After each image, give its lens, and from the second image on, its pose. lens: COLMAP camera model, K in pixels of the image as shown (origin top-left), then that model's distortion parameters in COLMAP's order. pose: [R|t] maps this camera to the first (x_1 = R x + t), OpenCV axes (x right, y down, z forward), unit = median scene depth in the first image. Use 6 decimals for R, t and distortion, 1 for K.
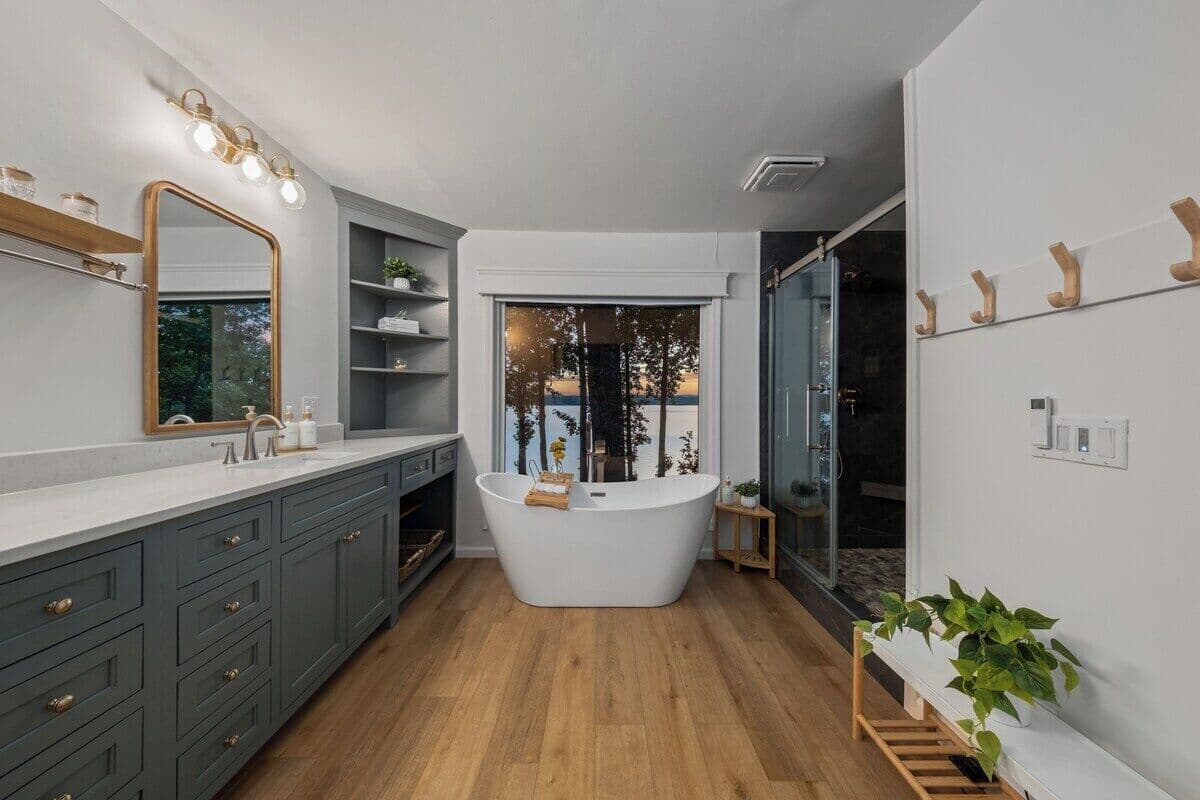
lens RADIAL K [[409.8, 0, 600.8], [0, 409.8, 401.8], [0, 0, 1]] dist [-0.001254, 0.000055]
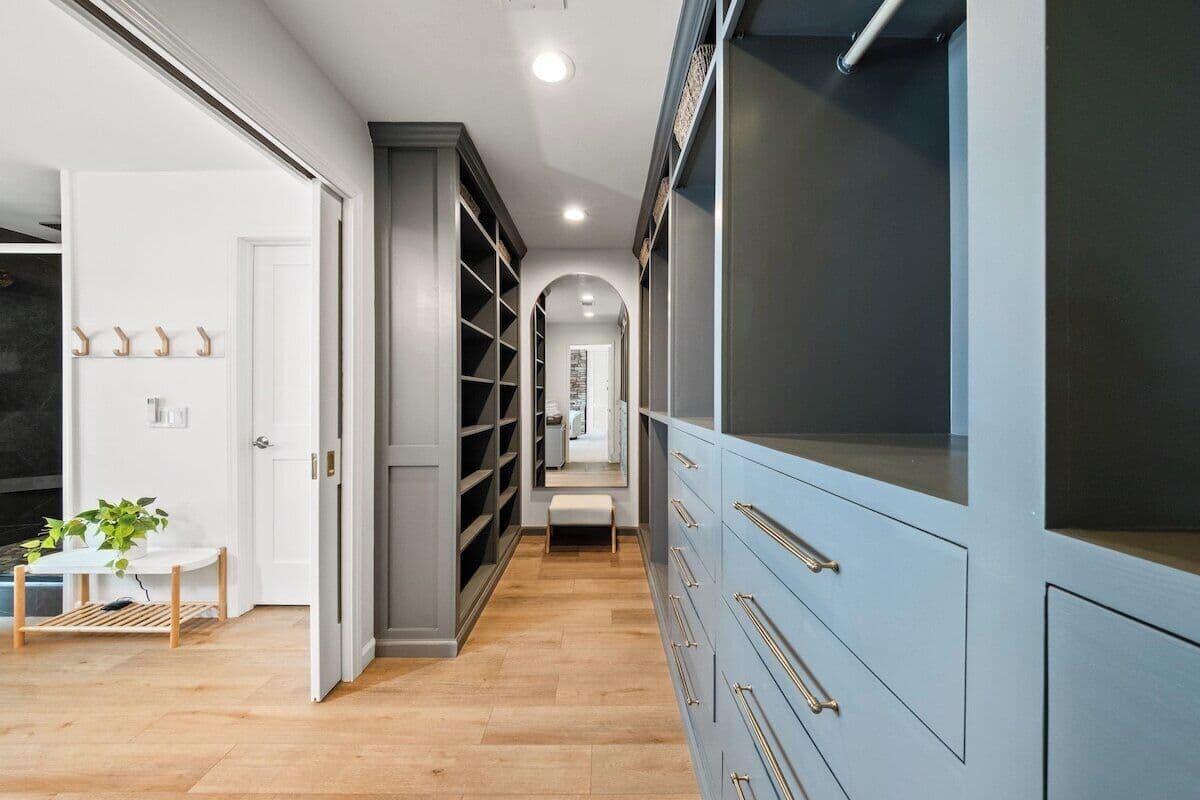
lens RADIAL K [[409.8, 0, 602.5], [0, 409.8, 398.9], [0, 0, 1]] dist [-0.001254, 0.000055]
pose [[0.004878, -0.009016, 0.999947, -0.922857], [0.001263, 0.999959, 0.009009, -0.017645], [-0.999987, 0.001219, 0.004890, -1.213923]]
